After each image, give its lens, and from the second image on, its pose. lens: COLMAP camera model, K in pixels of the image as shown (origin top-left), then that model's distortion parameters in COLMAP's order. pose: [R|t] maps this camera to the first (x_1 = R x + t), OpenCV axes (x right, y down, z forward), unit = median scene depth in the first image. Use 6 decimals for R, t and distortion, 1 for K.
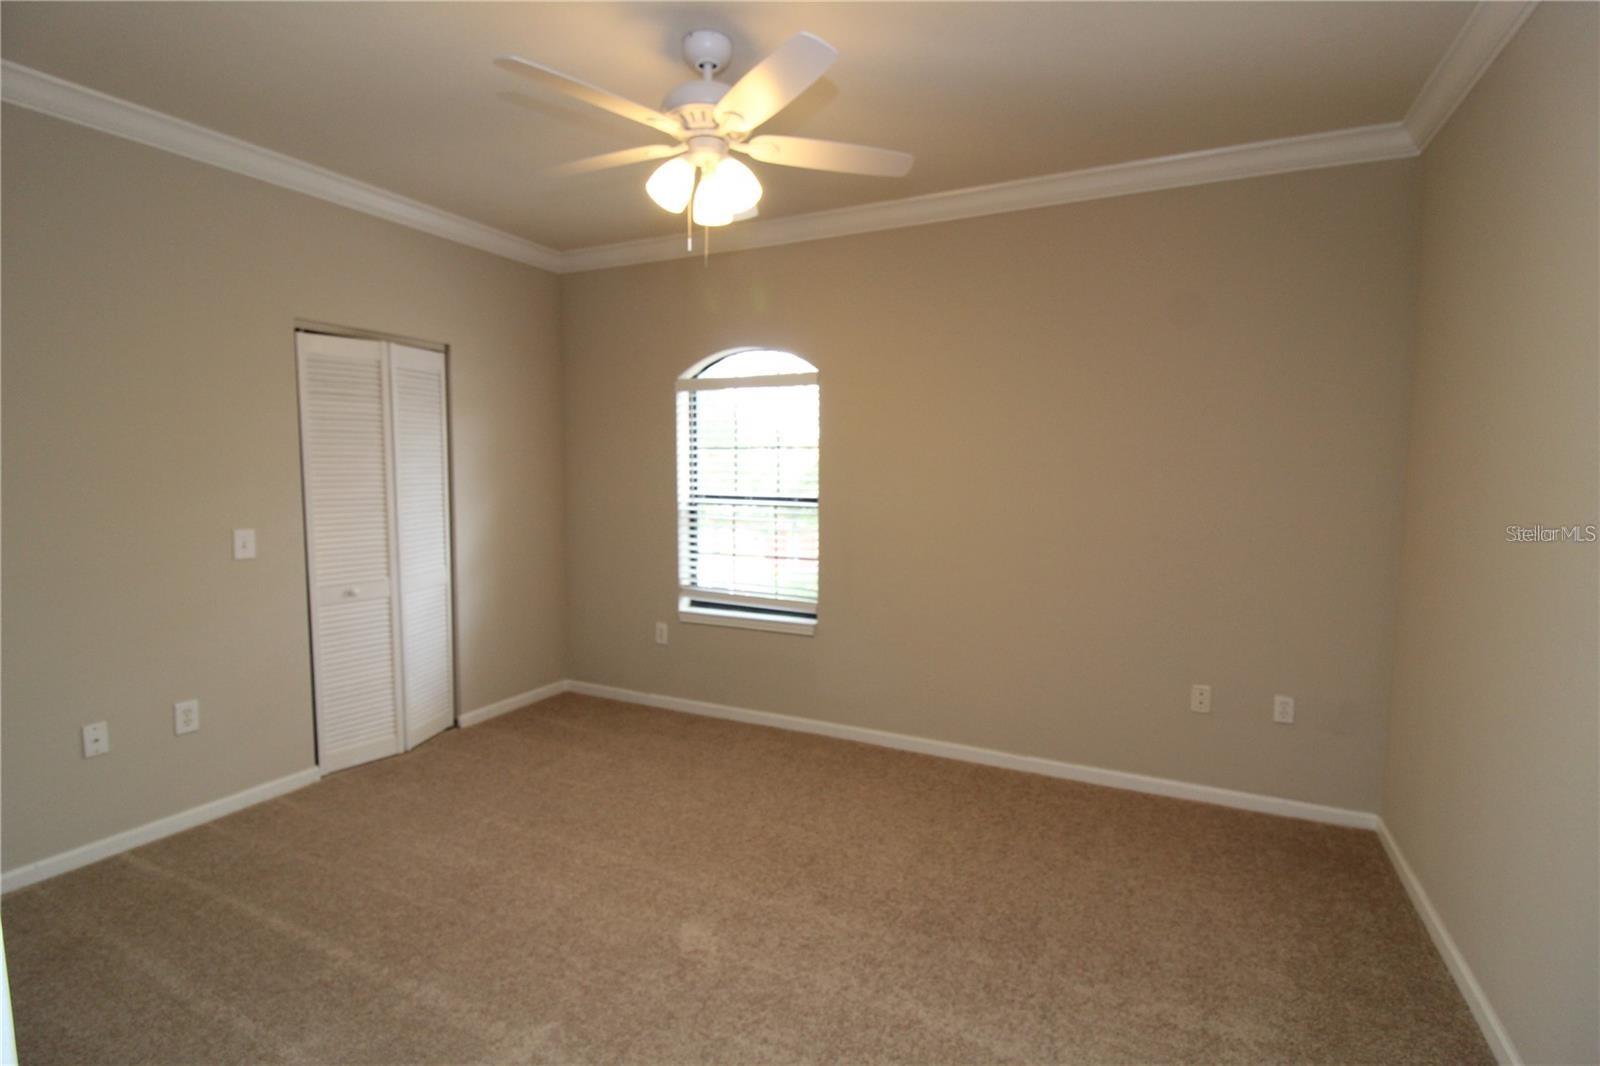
lens RADIAL K [[757.5, 0, 806.4], [0, 757.5, 524.9], [0, 0, 1]] dist [-0.004252, -0.011047]
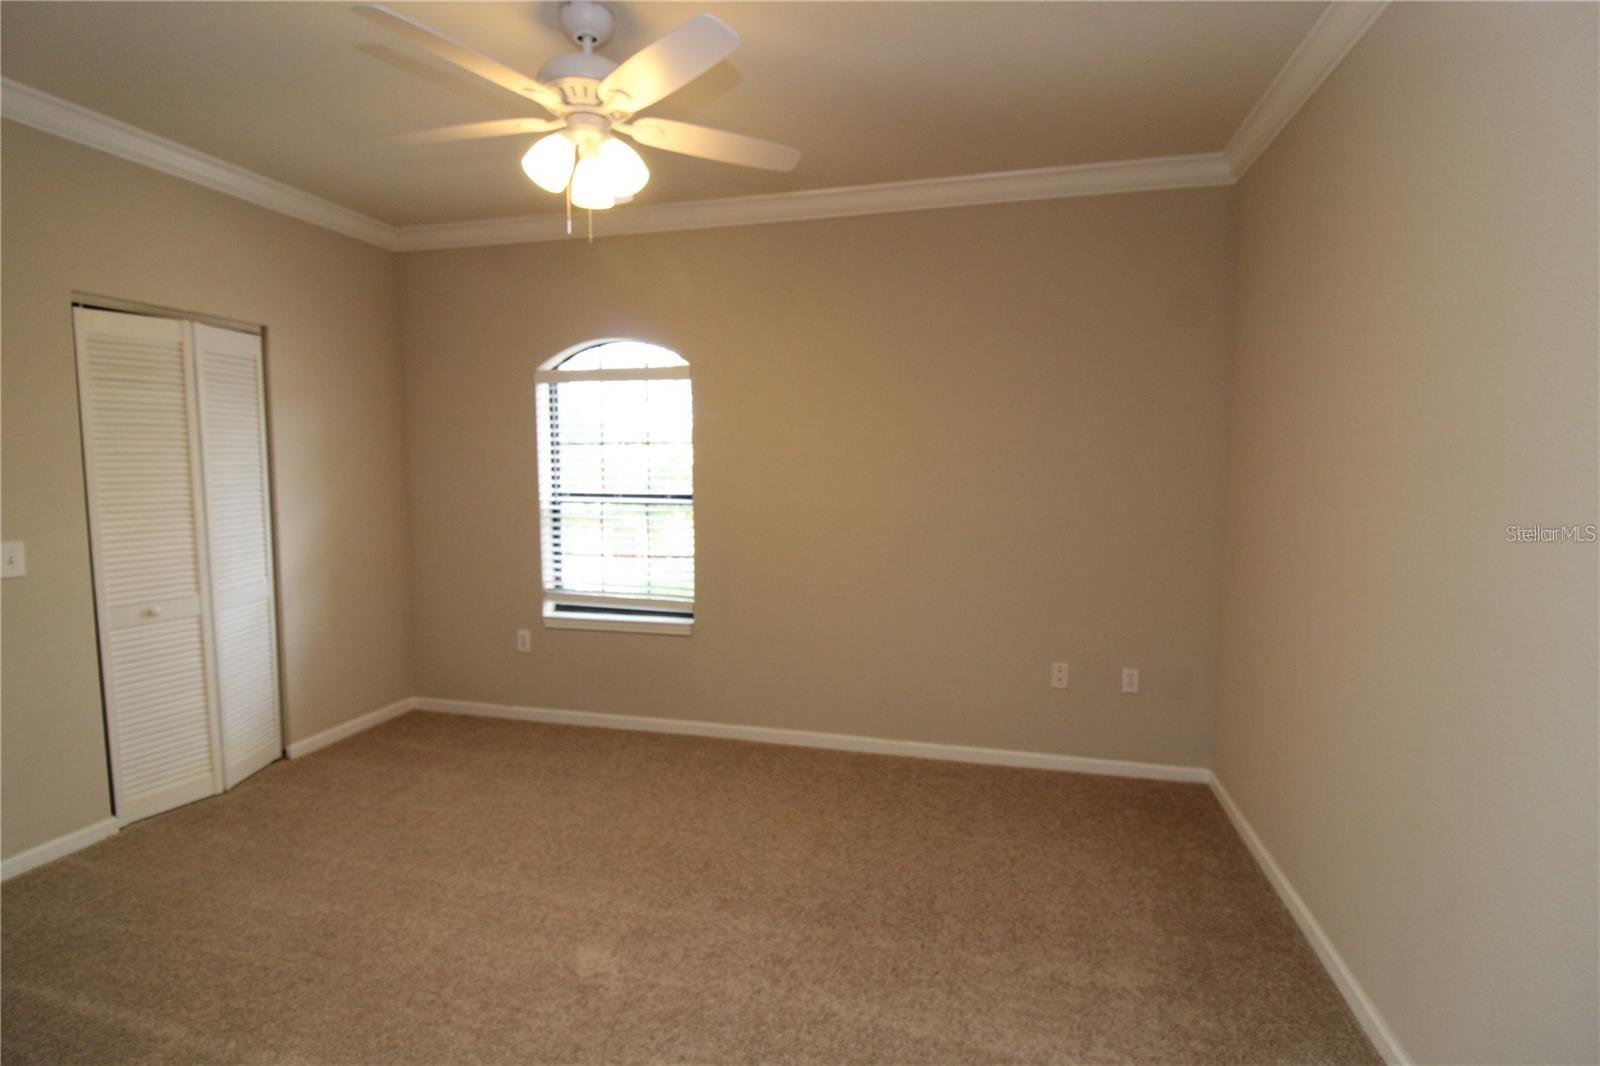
lens RADIAL K [[757.5, 0, 809.7], [0, 757.5, 523.4], [0, 0, 1]] dist [-0.004252, -0.011047]
pose [[0.978810, -0.021221, 0.203669, -0.048040], [0.020210, 0.999771, 0.007041, -0.002650], [-0.203772, -0.002776, 0.979014, 0.014896]]
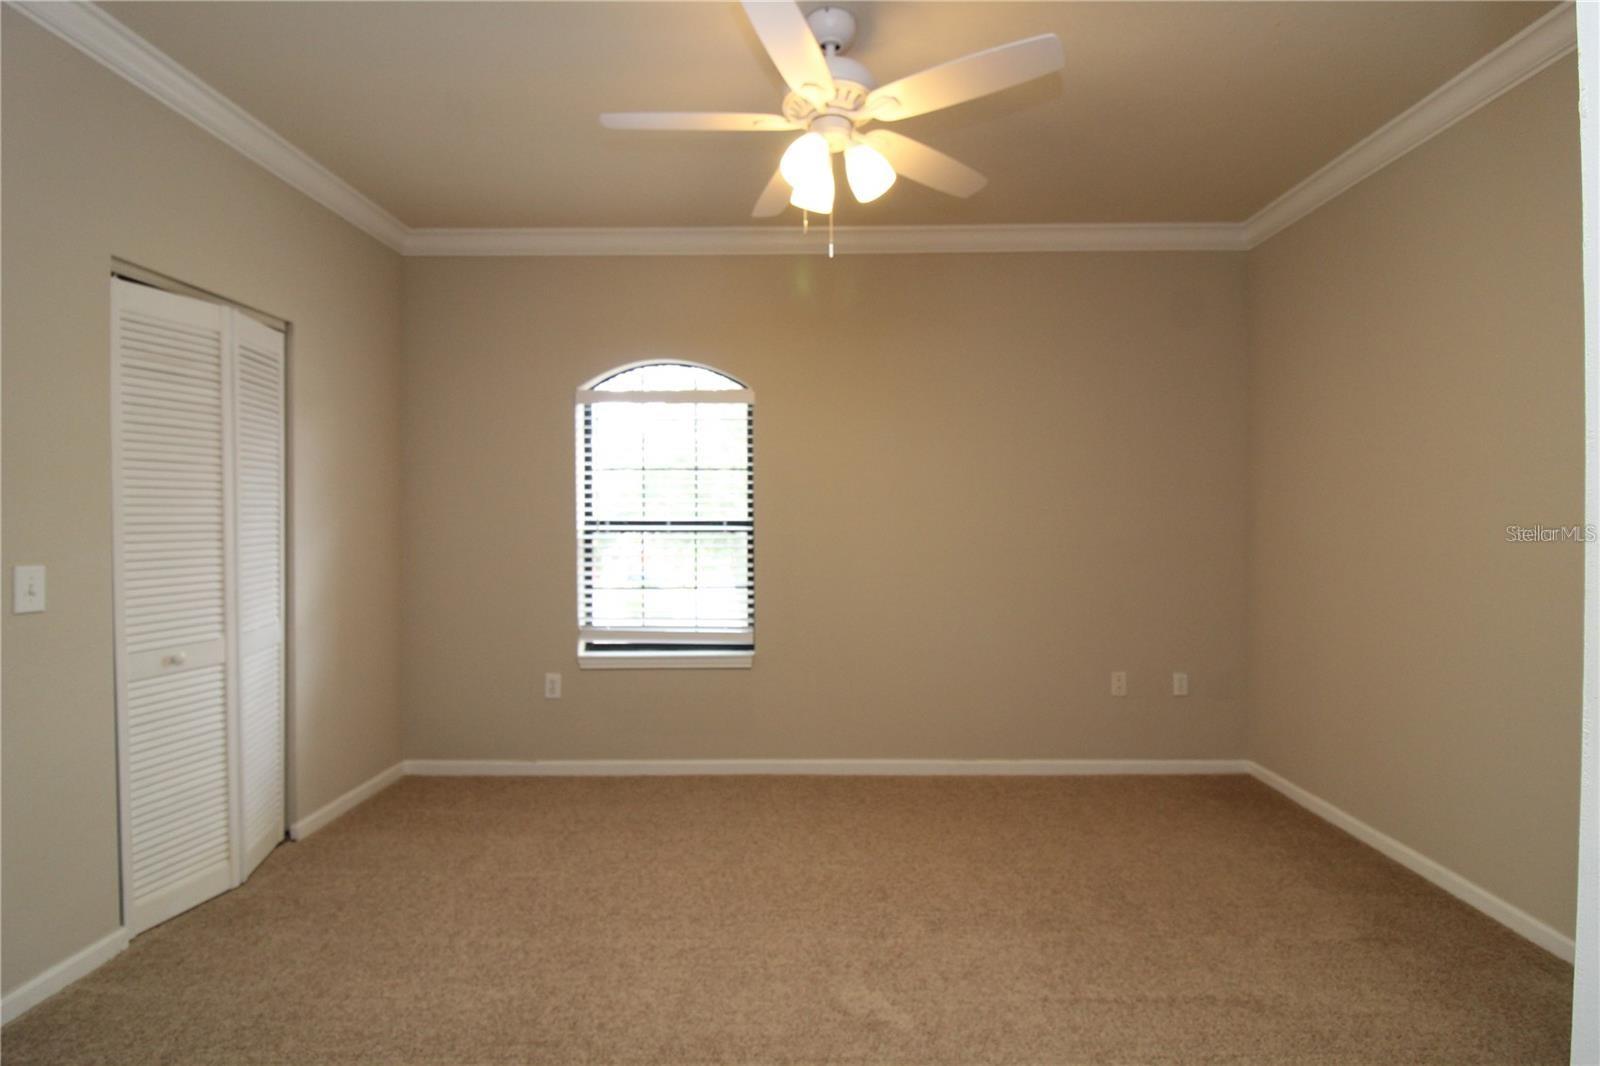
lens RADIAL K [[757.5, 0, 814.5], [0, 757.5, 523.0], [0, 0, 1]] dist [-0.004252, -0.011047]
pose [[0.901945, -0.011898, 0.431686, -0.430730], [0.040572, 0.997534, -0.057275, 0.033504], [-0.429940, 0.069173, 0.900204, 0.148963]]
